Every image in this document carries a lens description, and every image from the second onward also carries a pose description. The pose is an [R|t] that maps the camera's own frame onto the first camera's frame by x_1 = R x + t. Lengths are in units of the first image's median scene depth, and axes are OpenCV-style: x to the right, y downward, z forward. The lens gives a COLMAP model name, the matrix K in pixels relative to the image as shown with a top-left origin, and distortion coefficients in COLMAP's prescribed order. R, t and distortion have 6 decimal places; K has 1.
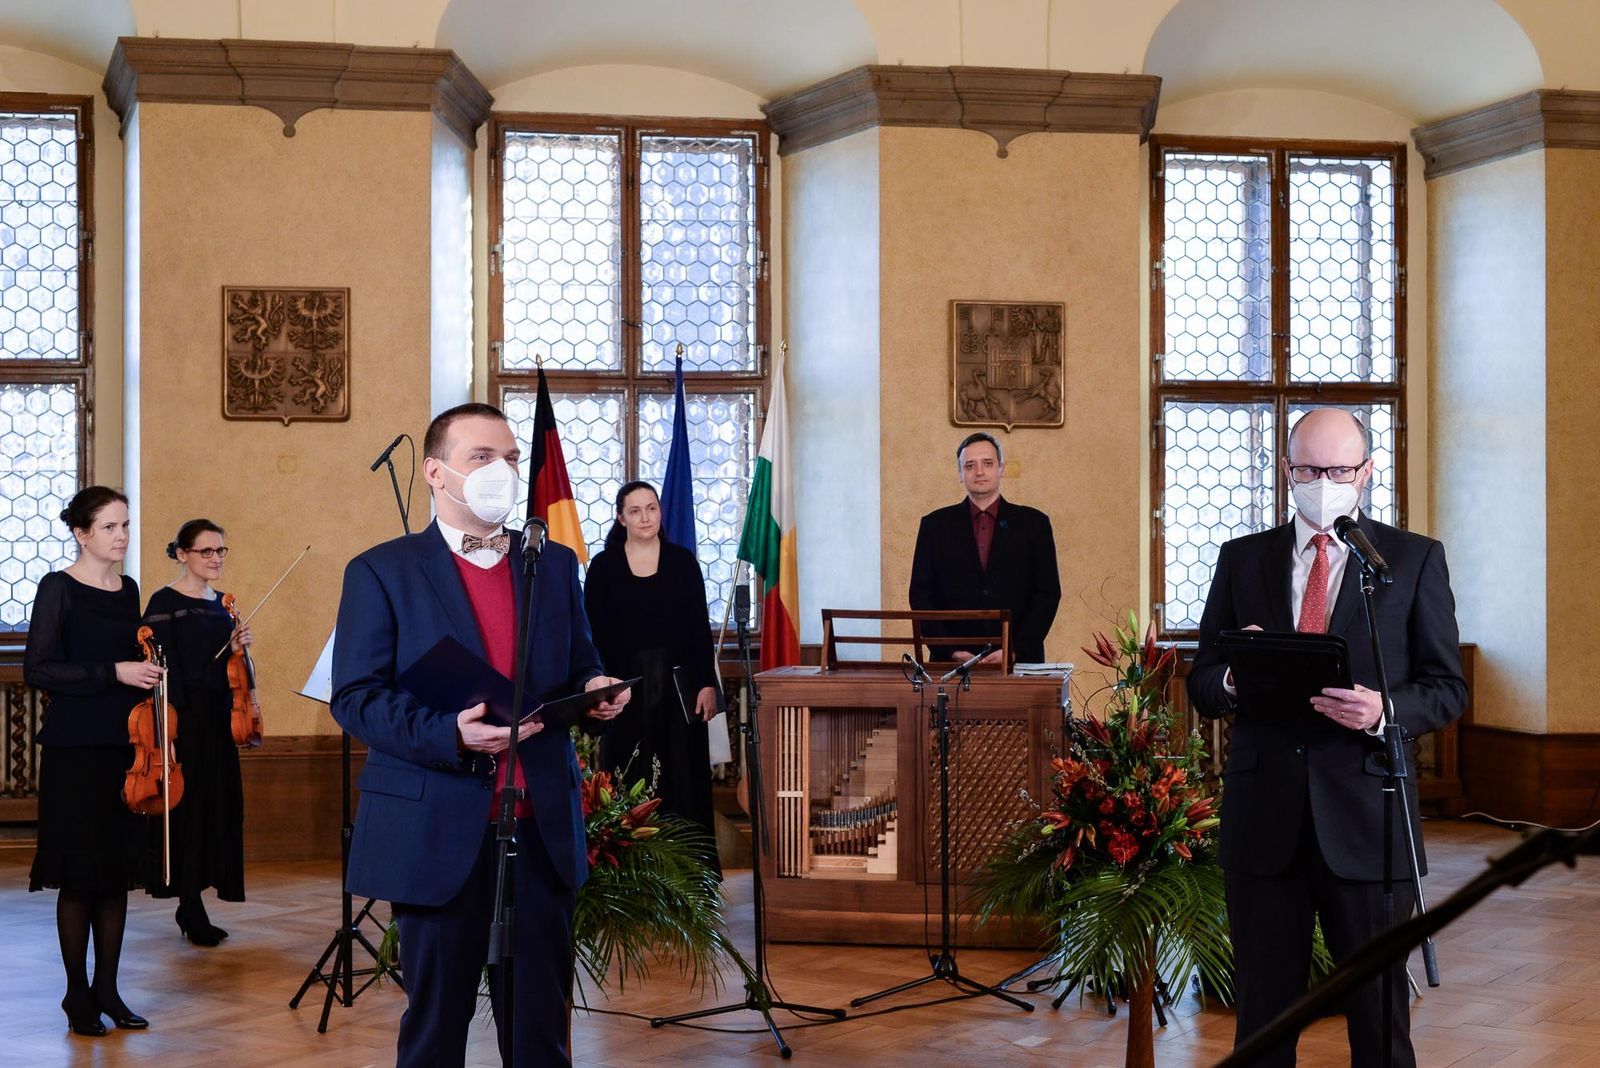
lens RADIAL K [[2307.6, 0, 809.2], [0, 2307.6, 537.0], [0, 0, 1]] dist [-0.002808, 0.000000]
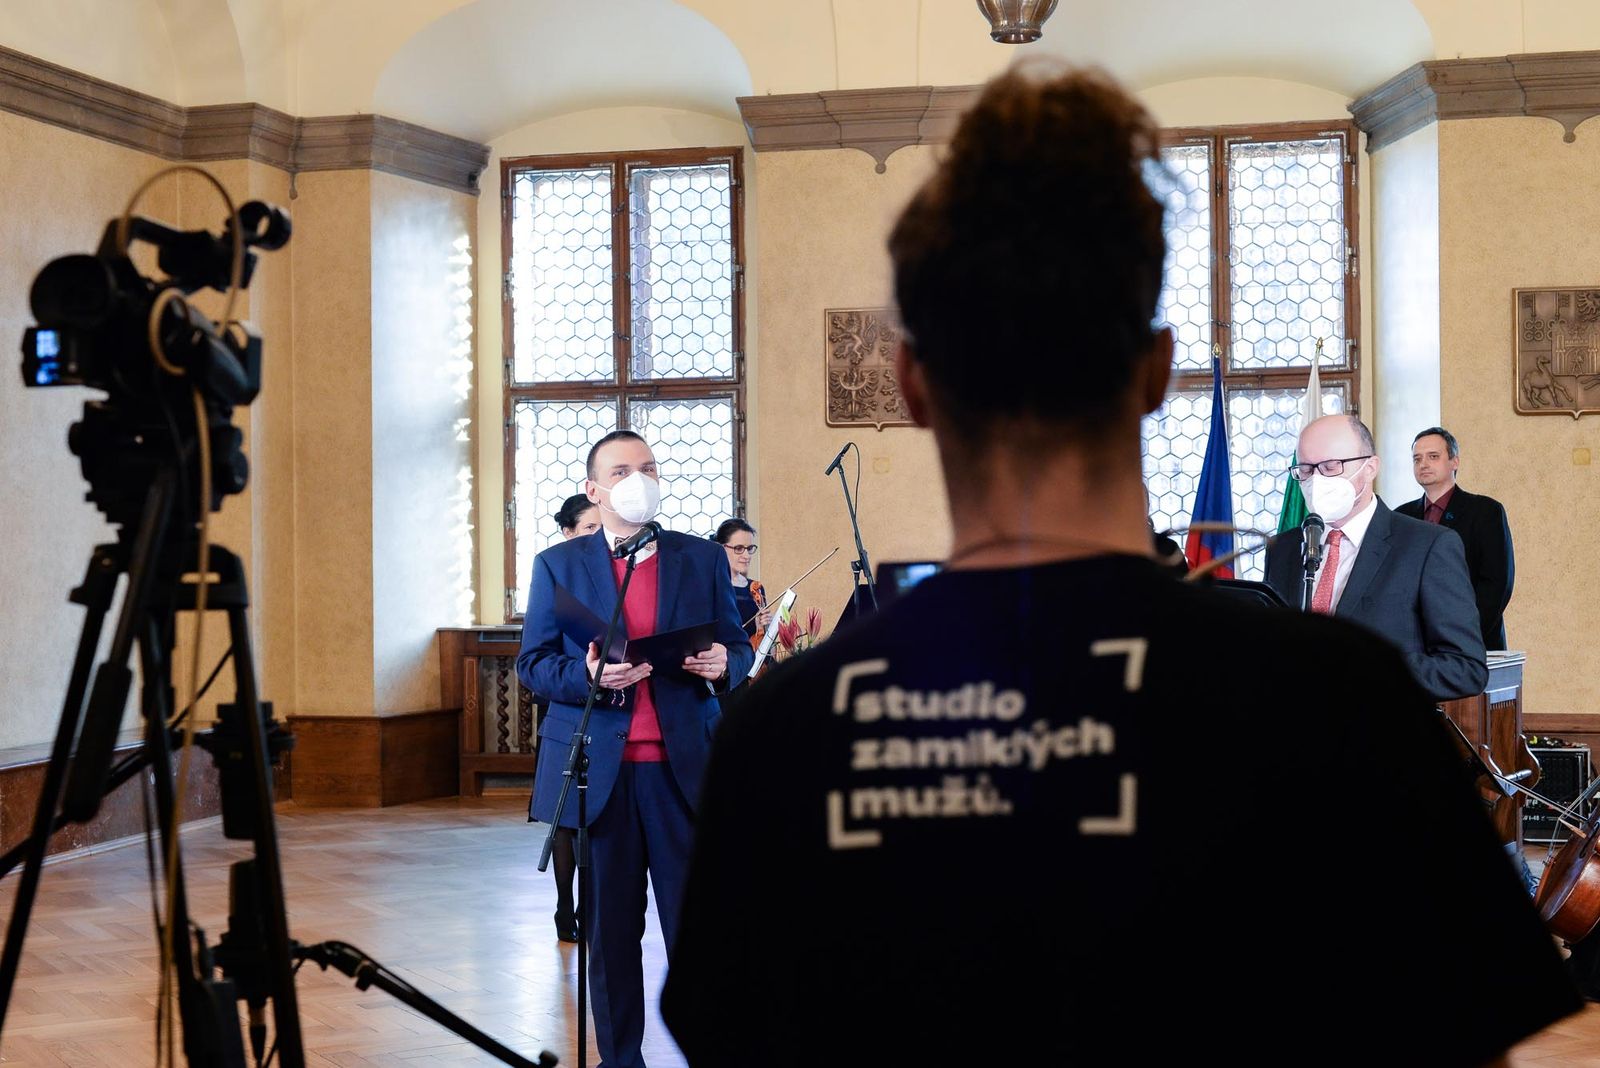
lens RADIAL K [[2307.6, 0, 801.7], [0, 2307.6, 539.9], [0, 0, 1]] dist [-0.002808, 0.000000]
pose [[0.915795, -0.005313, -0.401610, 0.180599], [0.008491, 0.999945, 0.006133, -0.002366], [0.401555, -0.009027, 0.915790, -0.042025]]
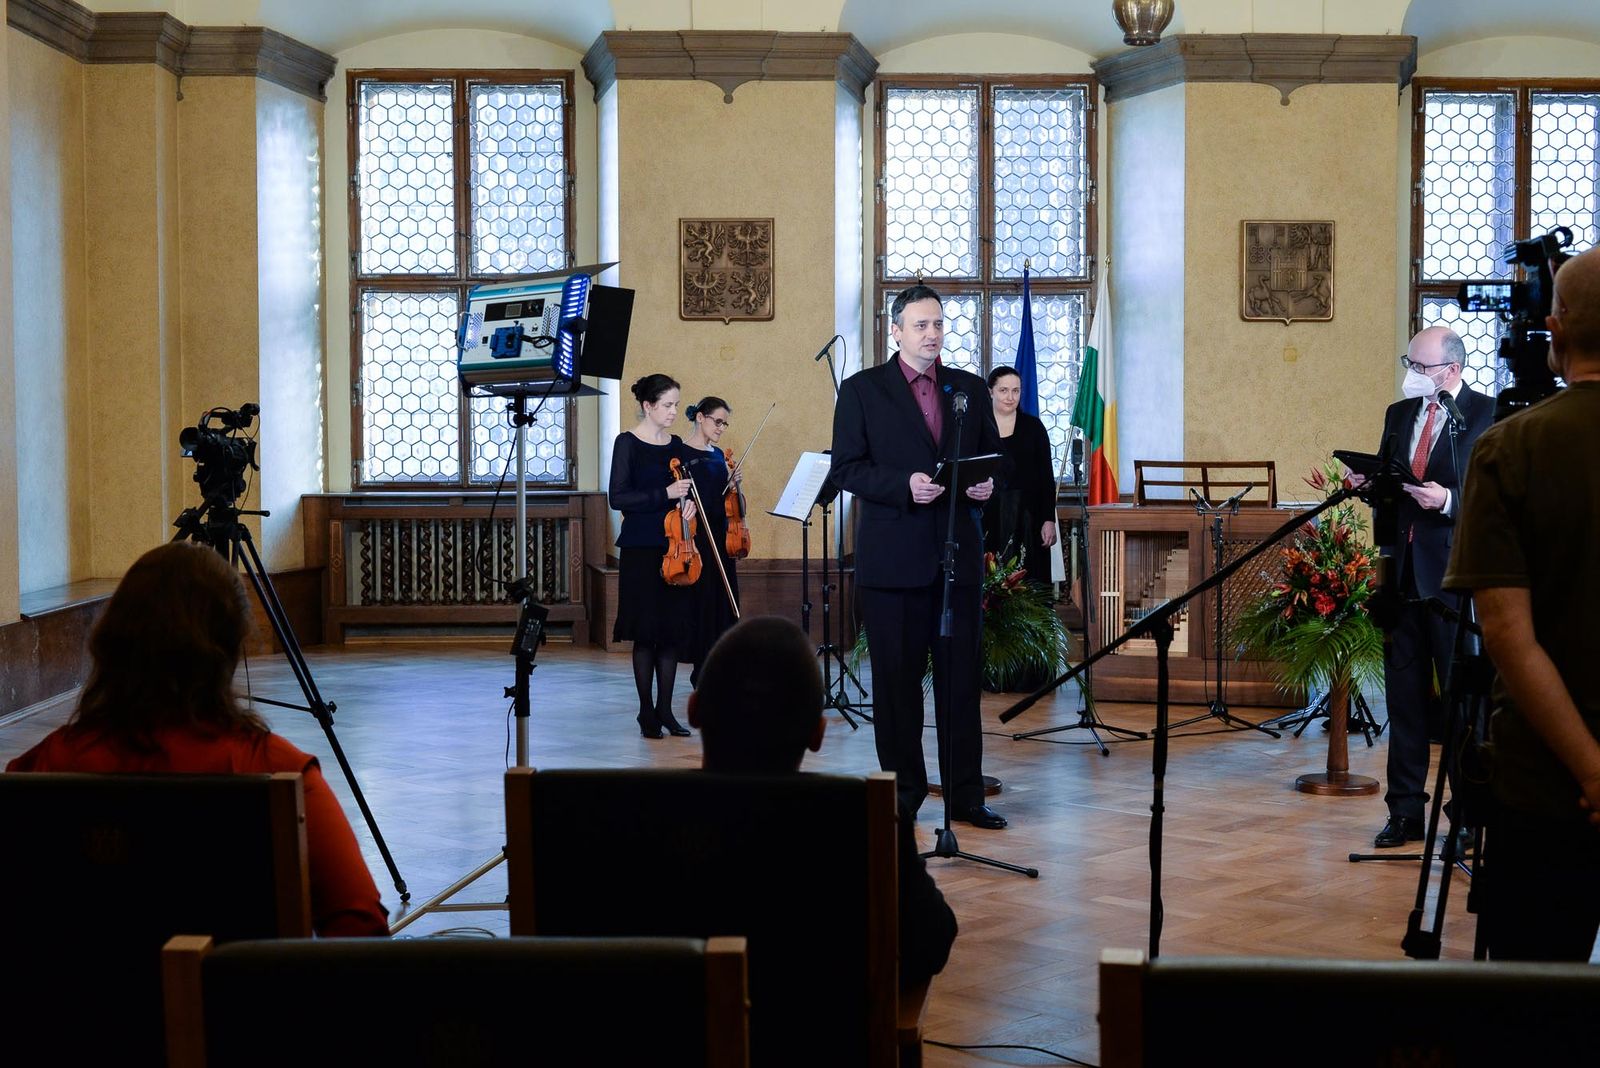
lens RADIAL K [[2307.6, 0, 800.9], [0, 2307.6, 528.1], [0, 0, 1]] dist [-0.002808, 0.000000]
pose [[0.989743, 0.006540, -0.142713, 0.003982], [0.000522, 0.998779, 0.049395, 0.002878], [0.142862, -0.048963, 0.988531, -0.289053]]
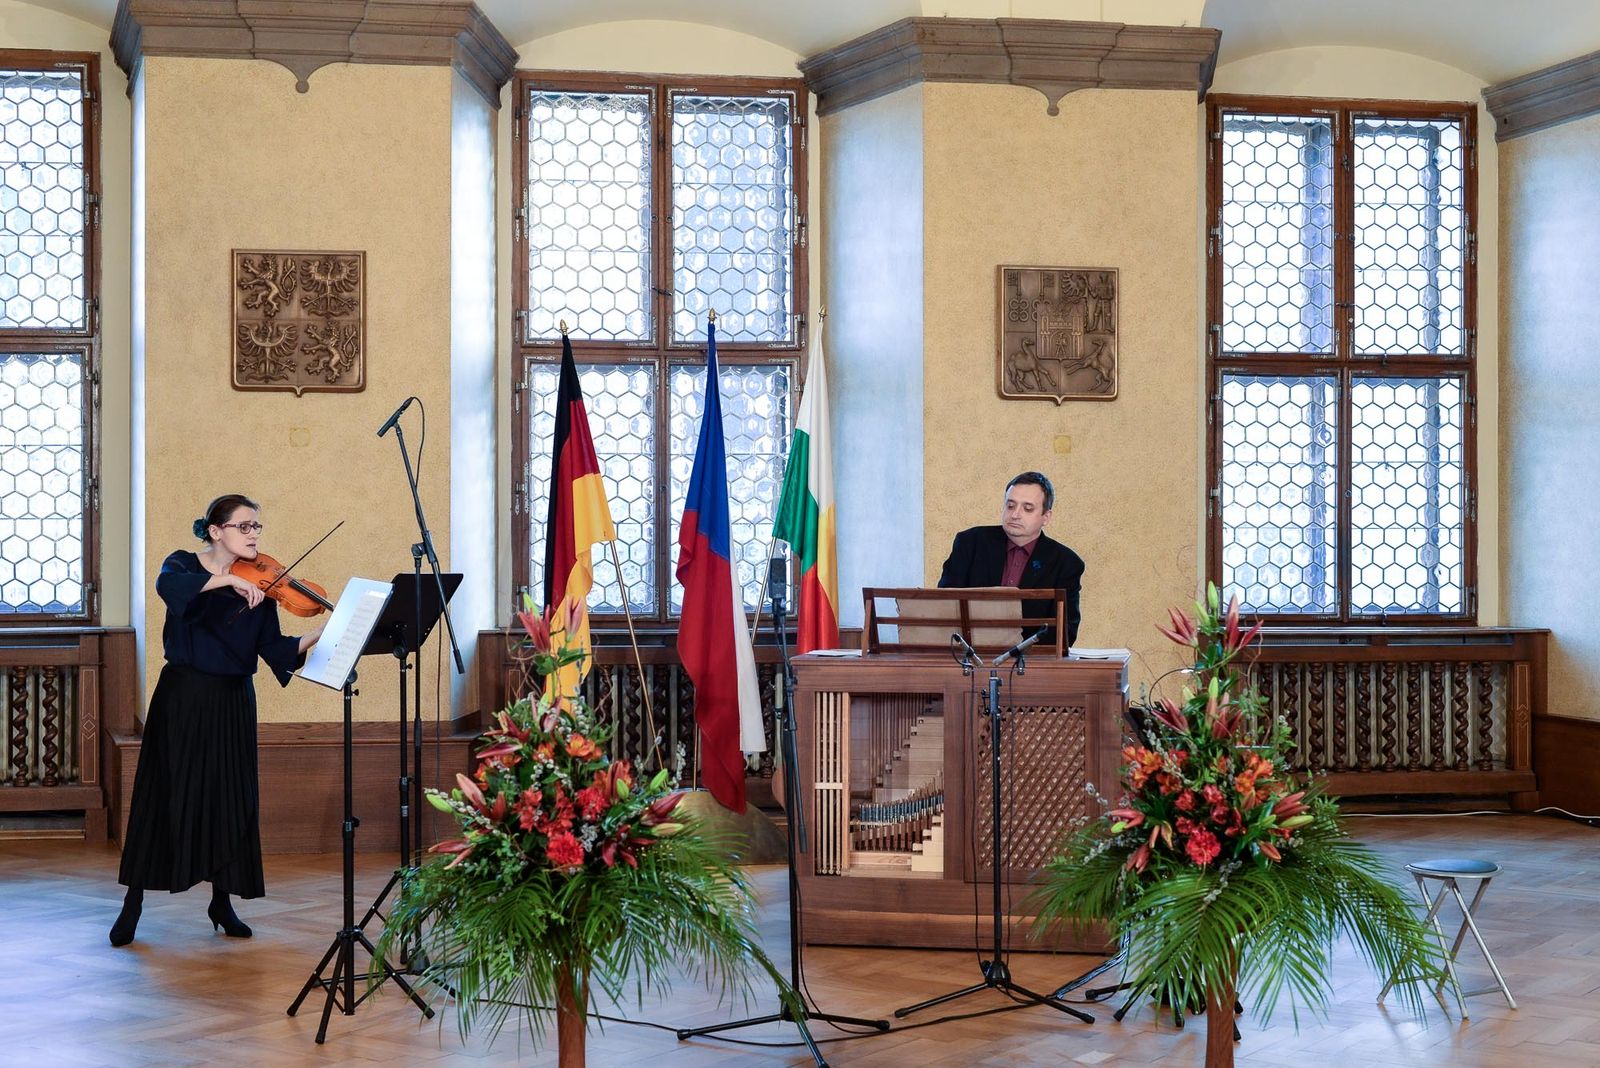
lens RADIAL K [[2307.6, 0, 804.6], [0, 2307.6, 527.3], [0, 0, 1]] dist [-0.002808, 0.000000]
pose [[0.999840, 0.001453, -0.017823, -0.001176], [-0.001460, 0.999999, -0.000376, 0.005463], [0.017822, 0.000402, 0.999841, 0.050924]]
